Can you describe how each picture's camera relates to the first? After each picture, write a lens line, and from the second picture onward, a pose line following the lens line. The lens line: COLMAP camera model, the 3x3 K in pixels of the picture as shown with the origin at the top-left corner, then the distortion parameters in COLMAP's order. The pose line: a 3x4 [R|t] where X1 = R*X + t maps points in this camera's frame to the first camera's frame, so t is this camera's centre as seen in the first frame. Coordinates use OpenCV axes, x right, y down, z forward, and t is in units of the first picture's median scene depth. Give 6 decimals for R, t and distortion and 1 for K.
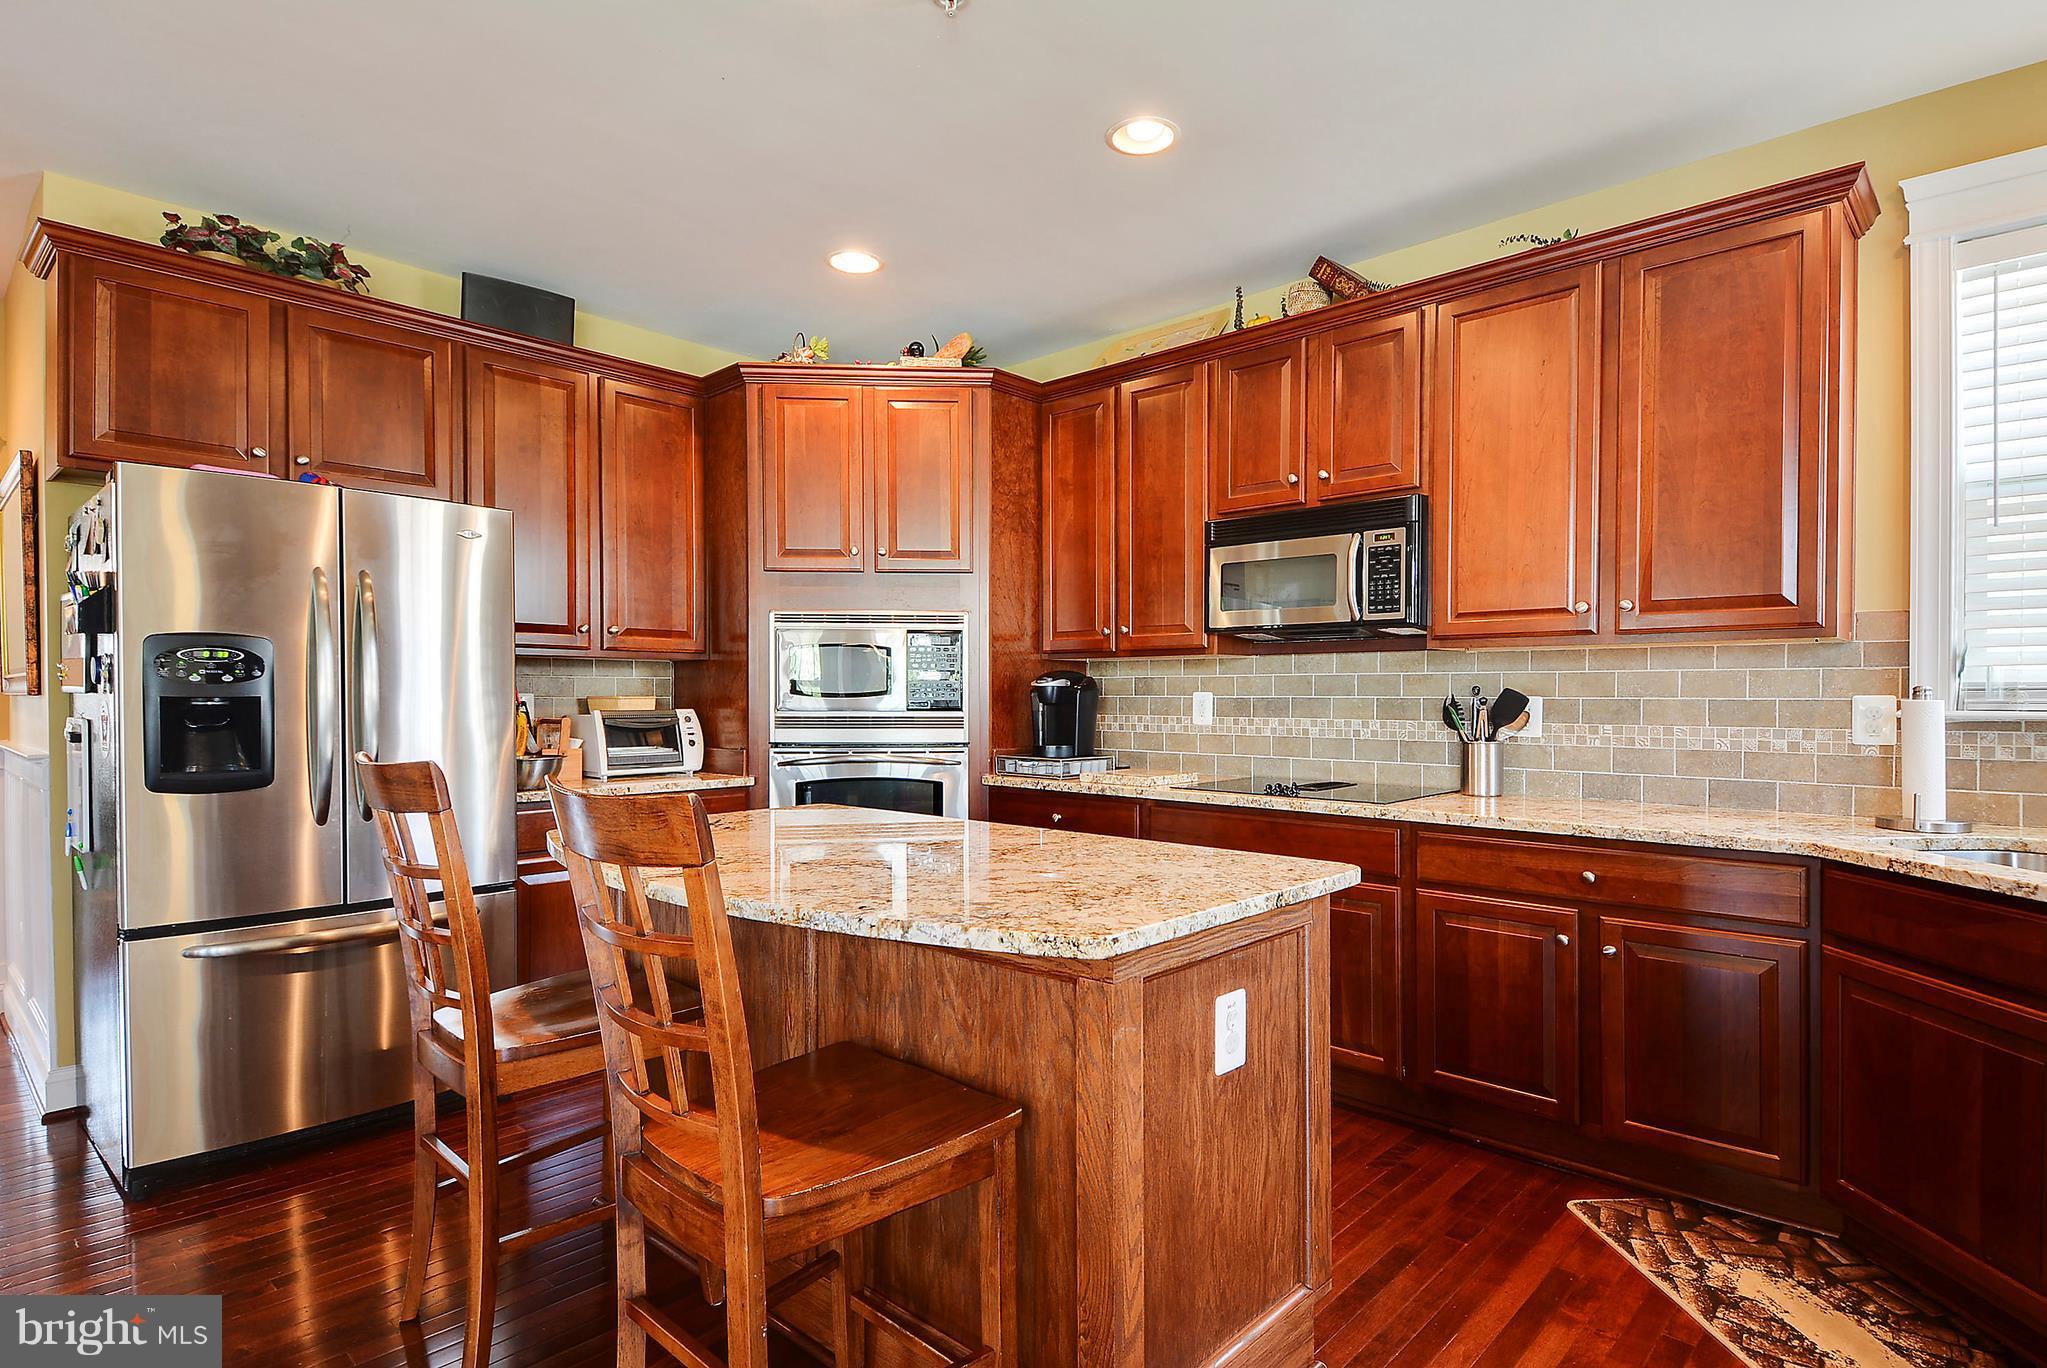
lens RADIAL K [[1066.3, 0, 1039.1], [0, 1066.3, 701.0], [0, 0, 1]] dist [0.003029, 0.000196]
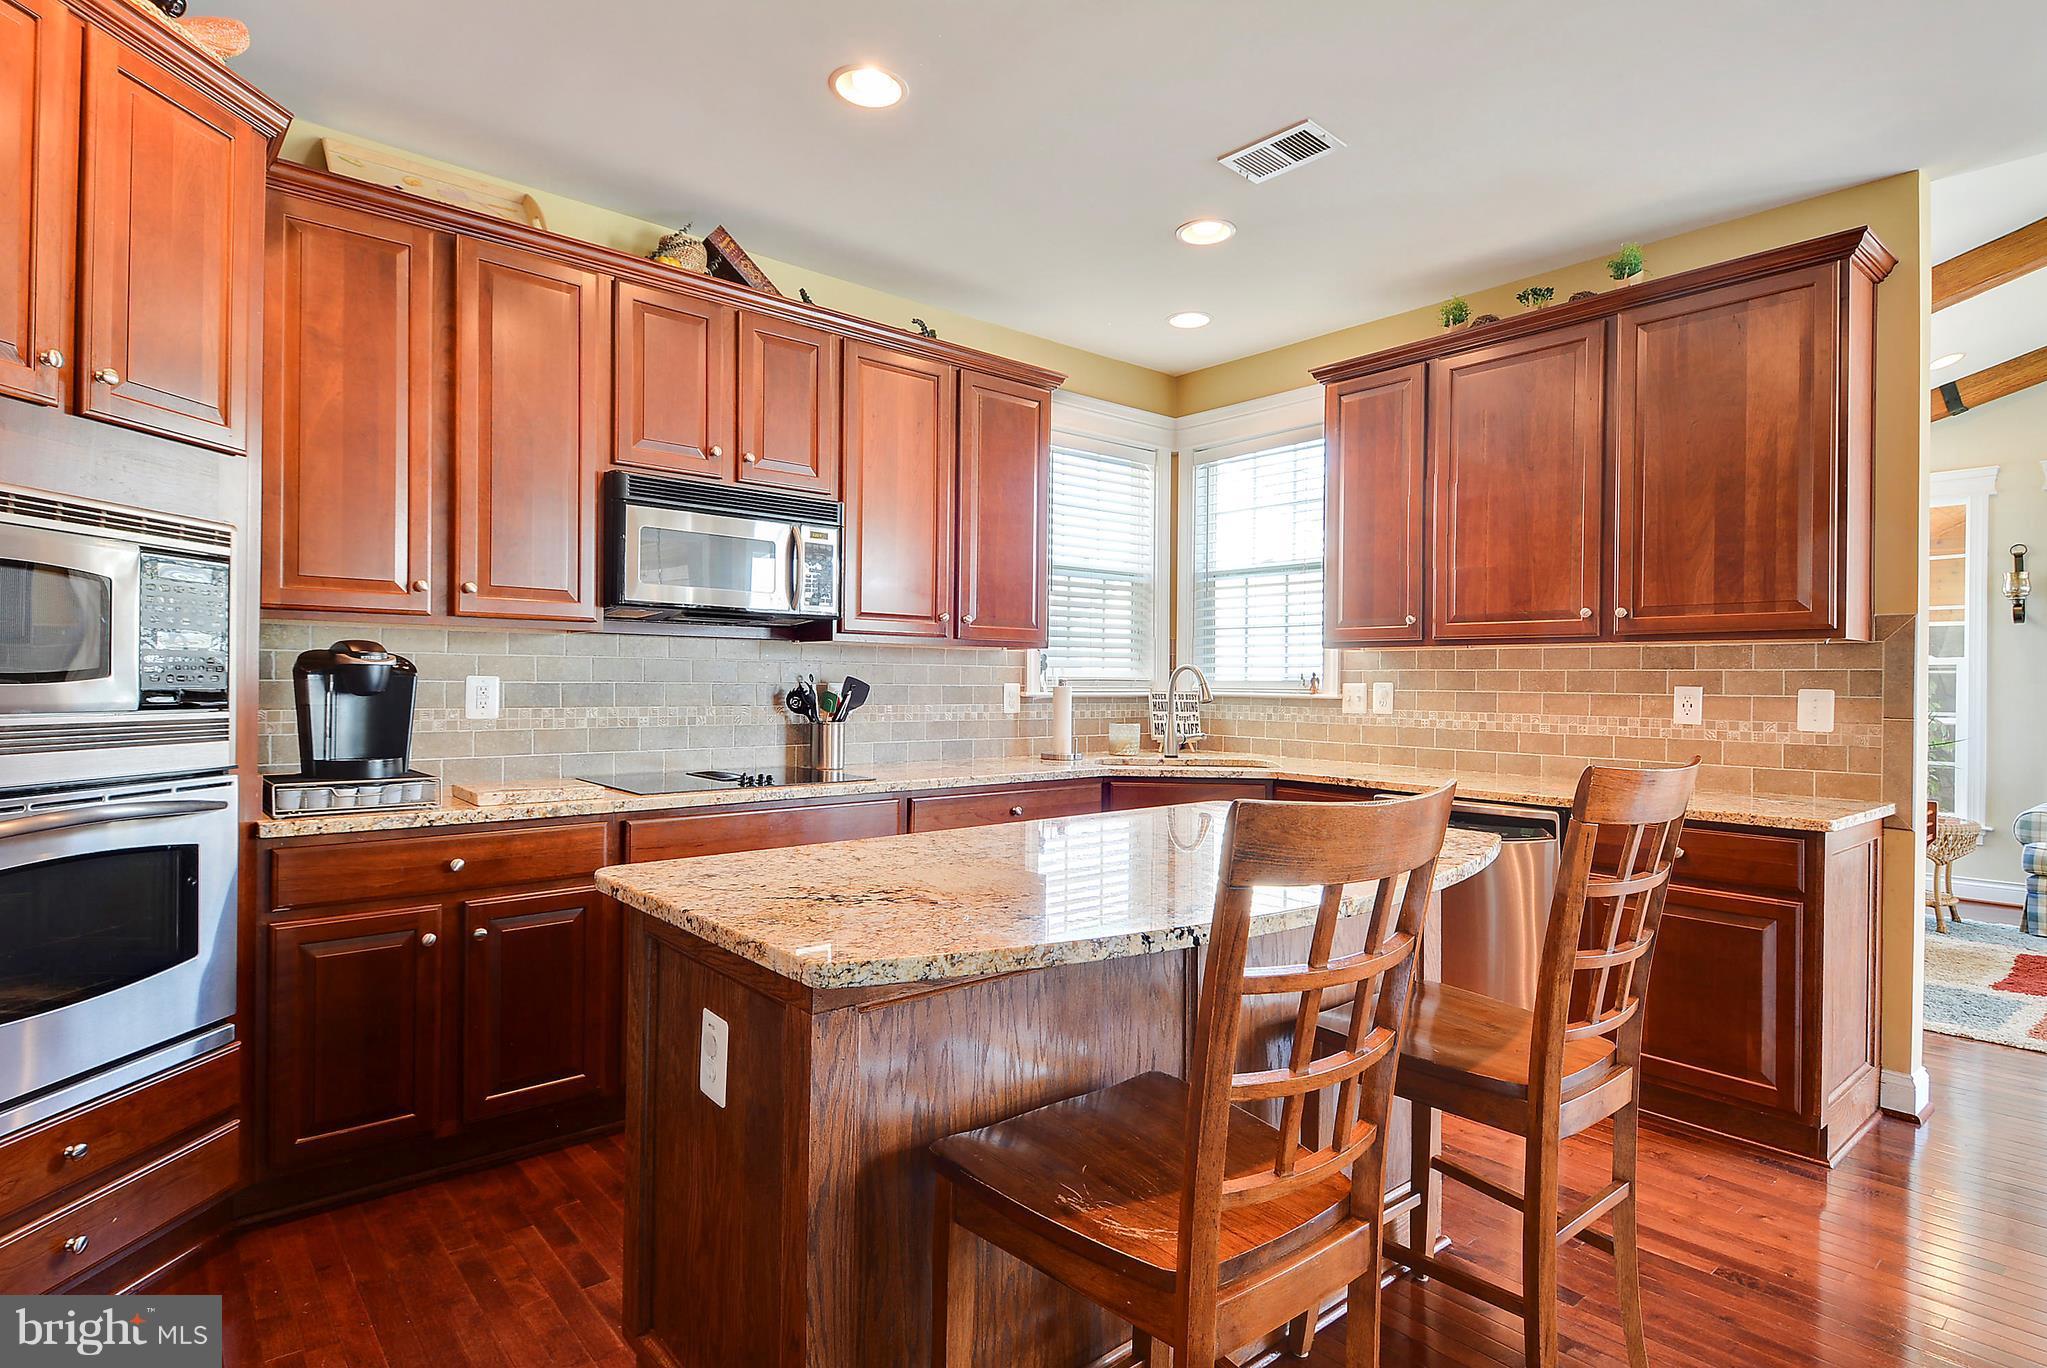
lens RADIAL K [[1066.3, 0, 1038.9], [0, 1066.3, 677.7], [0, 0, 1]] dist [0.003029, 0.000196]
pose [[0.091805, 0.003363, 0.995771, -0.578046], [-0.003414, 0.999989, -0.003062, -0.006094], [-0.995771, -0.003119, 0.091816, 0.541649]]
